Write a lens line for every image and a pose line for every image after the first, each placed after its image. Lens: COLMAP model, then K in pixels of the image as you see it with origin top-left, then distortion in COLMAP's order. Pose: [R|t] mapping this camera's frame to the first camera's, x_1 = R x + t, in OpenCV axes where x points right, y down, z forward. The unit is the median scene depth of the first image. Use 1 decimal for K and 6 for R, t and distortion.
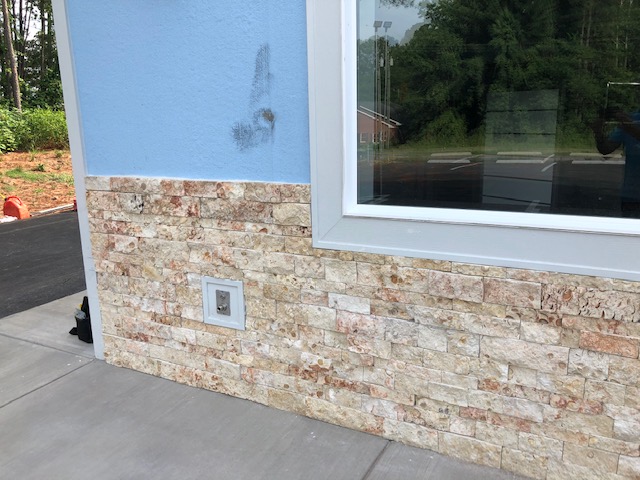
lens RADIAL K [[520.8, 0, 322.8], [0, 520.8, 240.4], [0, 0, 1]] dist [0.025958, -0.008840]
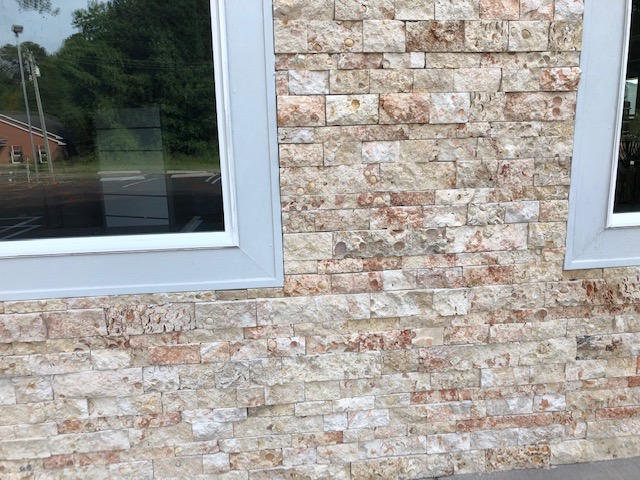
lens RADIAL K [[520.8, 0, 322.8], [0, 520.8, 240.4], [0, 0, 1]] dist [0.025958, -0.008840]
pose [[0.835234, -0.114440, 0.537854, 0.243217], [0.129786, 0.991497, 0.009418, 0.000401], [-0.534359, 0.061940, 0.842985, -0.043836]]
